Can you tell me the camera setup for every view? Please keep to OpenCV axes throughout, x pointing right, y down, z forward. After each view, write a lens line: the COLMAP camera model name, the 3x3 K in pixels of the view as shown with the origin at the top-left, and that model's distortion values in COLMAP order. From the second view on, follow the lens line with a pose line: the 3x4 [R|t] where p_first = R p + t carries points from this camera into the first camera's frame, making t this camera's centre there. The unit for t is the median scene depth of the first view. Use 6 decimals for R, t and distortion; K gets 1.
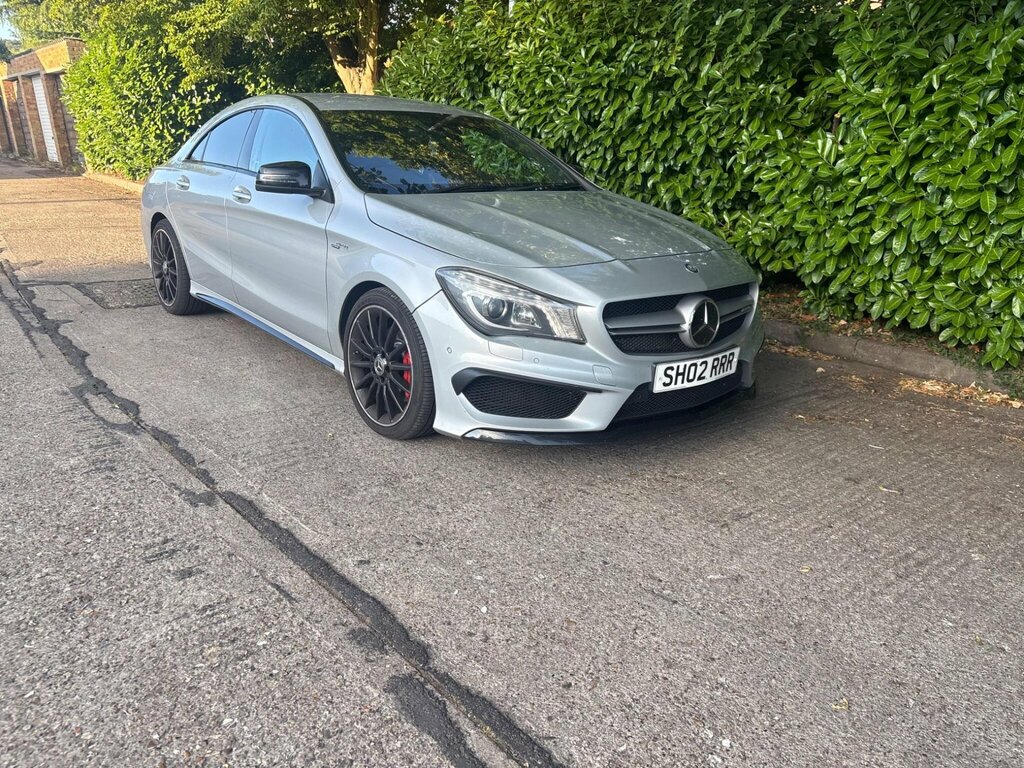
lens RADIAL K [[765.9, 0, 506.9], [0, 765.9, 399.7], [0, 0, 1]] dist [0.041698, -0.045153]
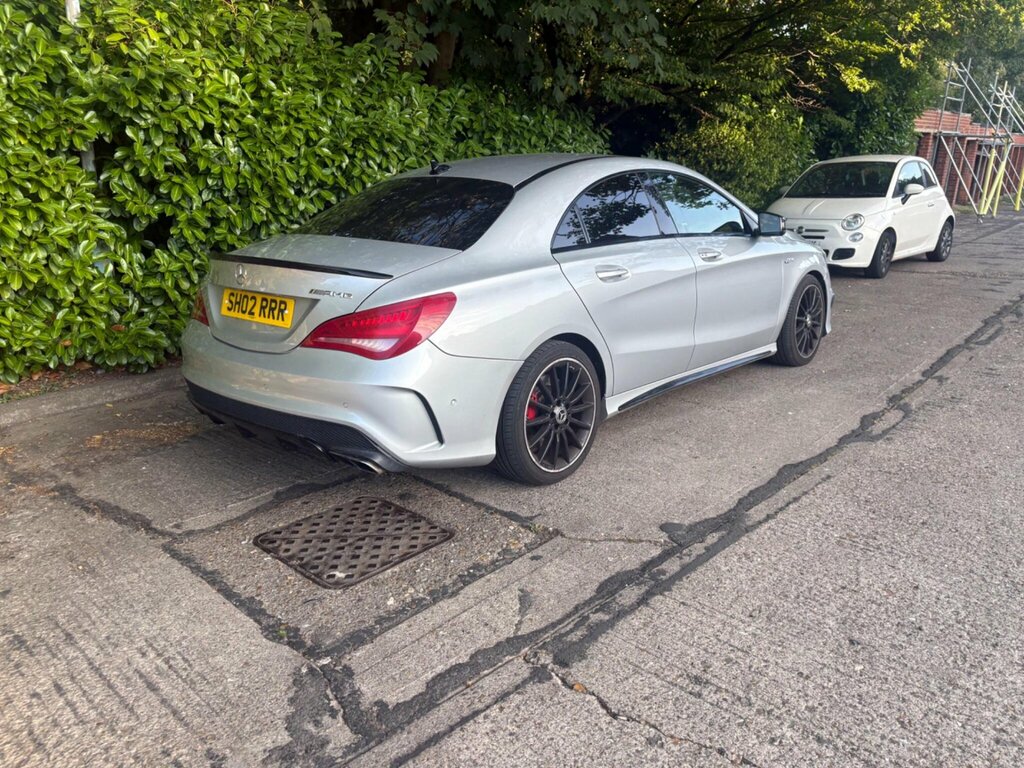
lens RADIAL K [[776.0, 0, 517.3], [0, 776.0, 369.1], [0, 0, 1]] dist [0.041488, -0.046553]
pose [[-0.149410, -0.272353, 0.950527, -1.168178], [0.331568, 0.891856, 0.307660, -0.464876], [-0.931525, 0.361132, -0.042949, 1.165929]]
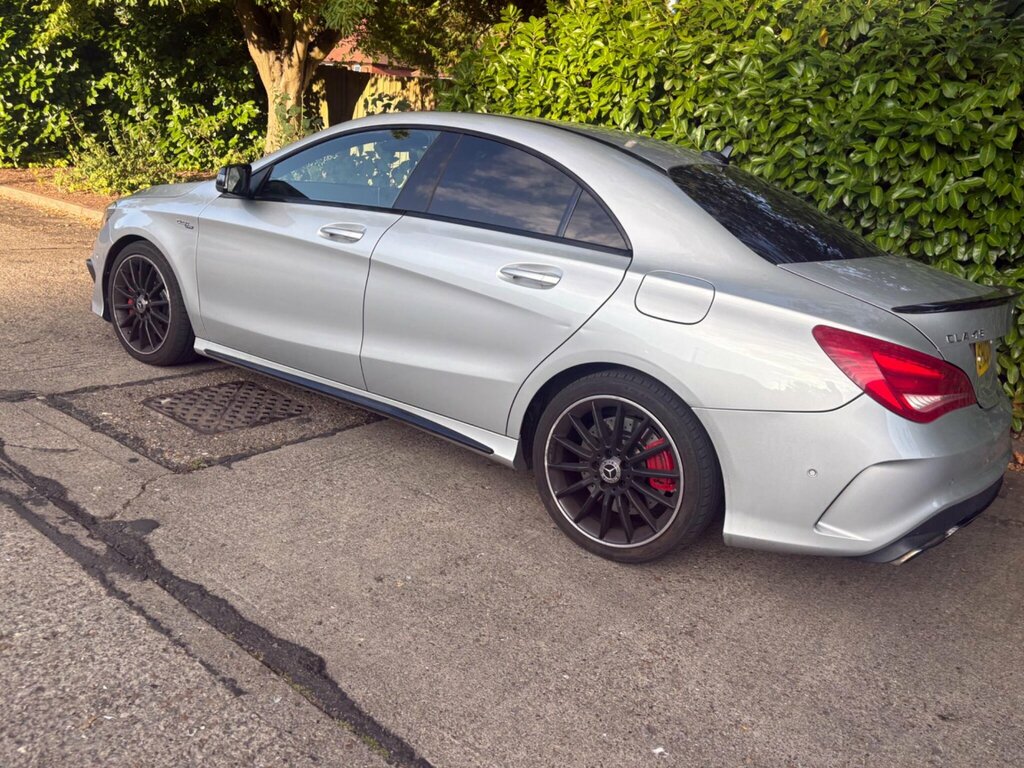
lens RADIAL K [[774.2, 0, 508.7], [0, 774.2, 377.9], [0, 0, 1]] dist [0.043806, -0.050515]
pose [[0.963047, 0.006657, 0.269249, -0.513774], [0.001642, 0.999531, -0.030586, -0.191602], [-0.269327, 0.029898, 0.962585, 0.482745]]
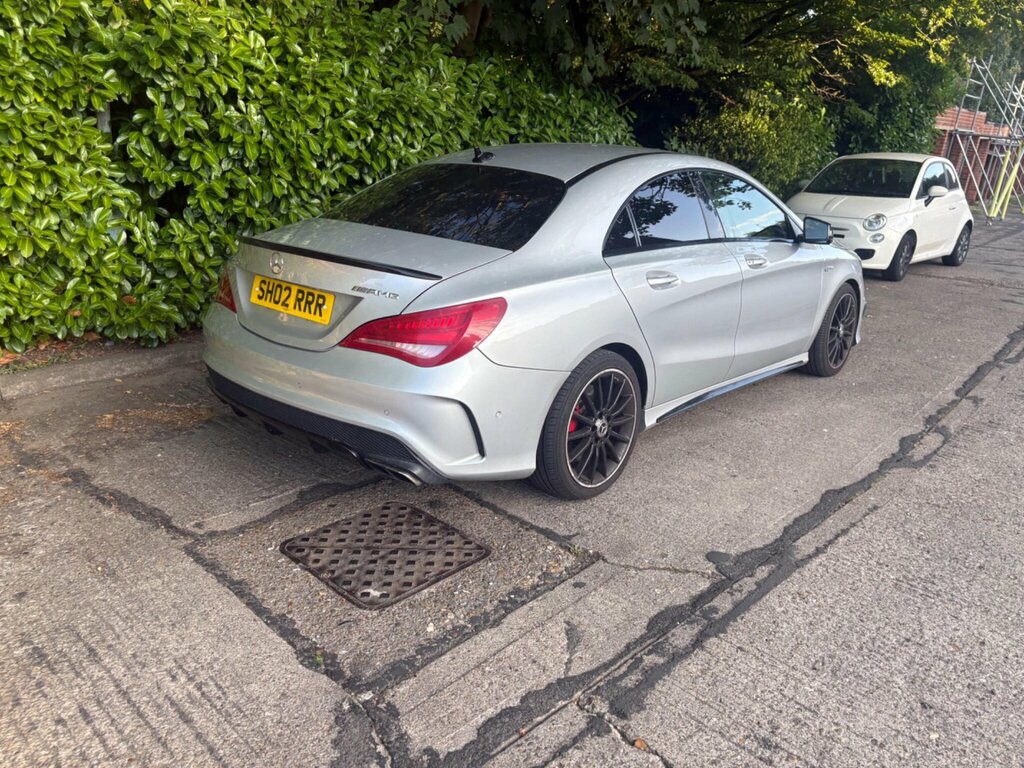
lens RADIAL K [[774.2, 0, 508.7], [0, 774.2, 377.9], [0, 0, 1]] dist [0.043806, -0.050515]
pose [[-0.139165, -0.325854, 0.935122, -1.116000], [0.278141, 0.893435, 0.352720, -0.496745], [-0.950406, 0.309182, -0.033702, 1.200552]]
